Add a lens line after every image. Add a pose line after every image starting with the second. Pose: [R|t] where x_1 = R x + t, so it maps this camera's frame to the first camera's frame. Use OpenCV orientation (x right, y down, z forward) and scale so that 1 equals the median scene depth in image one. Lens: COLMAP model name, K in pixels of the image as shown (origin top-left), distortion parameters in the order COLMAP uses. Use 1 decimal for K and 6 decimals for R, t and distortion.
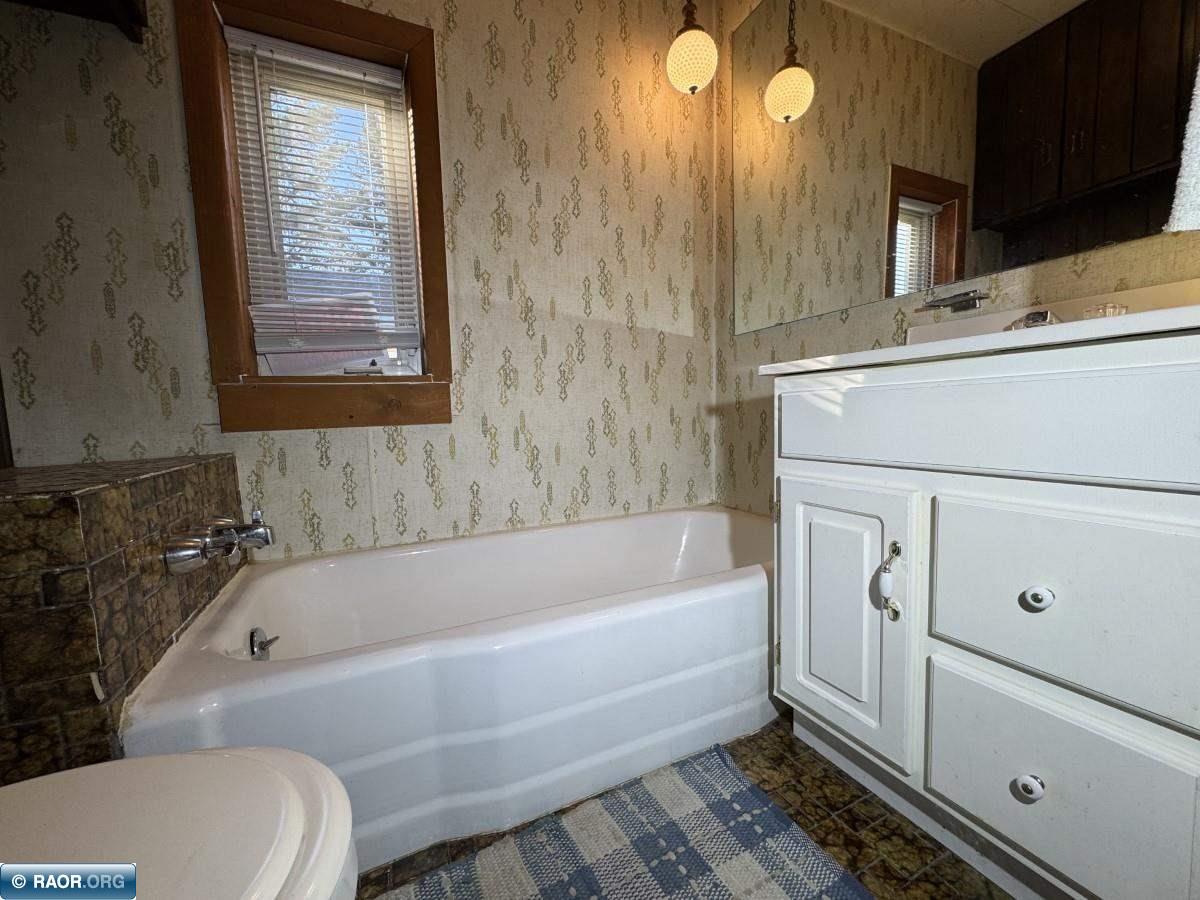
lens RADIAL K [[476.3, 0, 594.2], [0, 476.3, 451.7], [0, 0, 1]] dist [-0.002572, 0.000083]
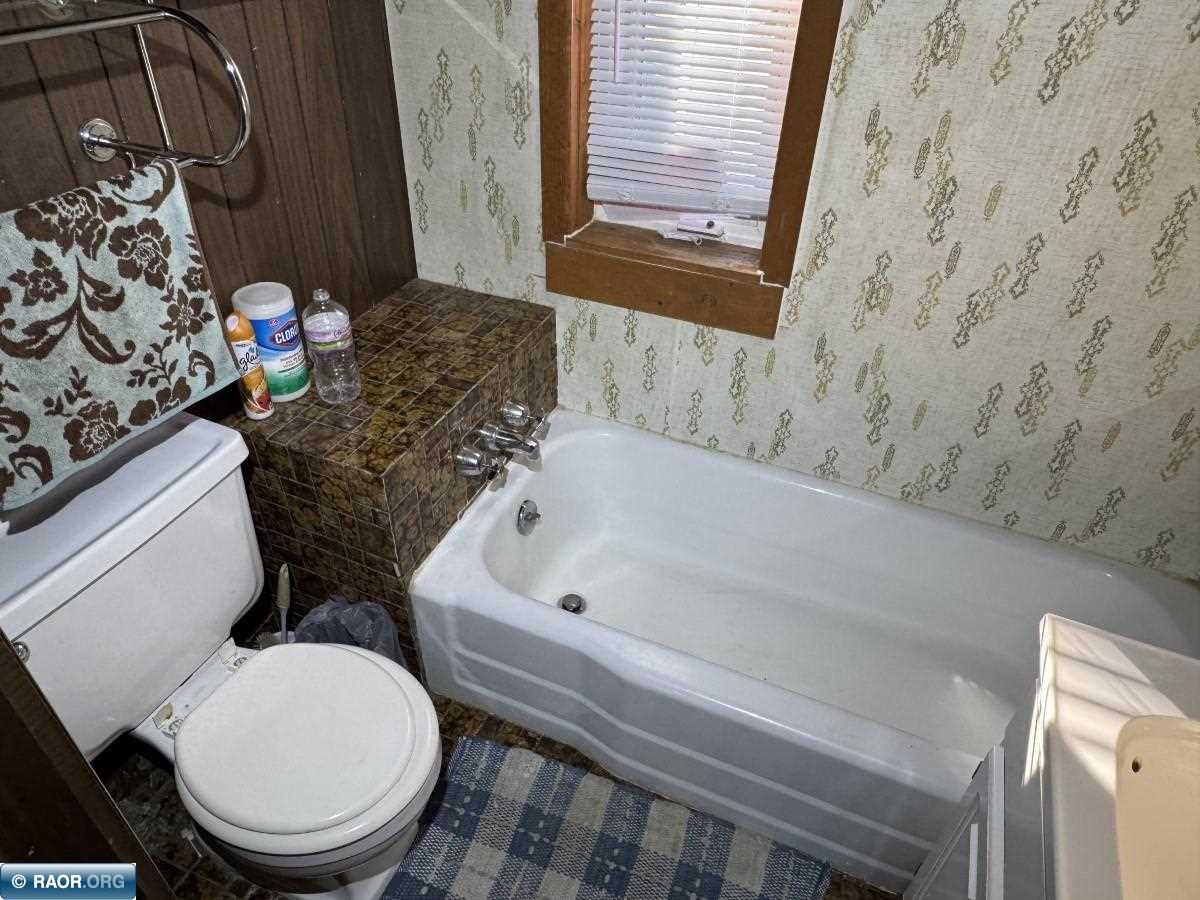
lens RADIAL K [[790.6, 0, 596.2], [0, 790.6, 450.8], [0, 0, 1]] dist [0.000667, 0.001755]
pose [[0.666956, 0.491341, -0.560138, 0.301984], [-0.115218, 0.810732, 0.573967, -0.613405], [0.736135, -0.318273, 0.597334, 0.007571]]
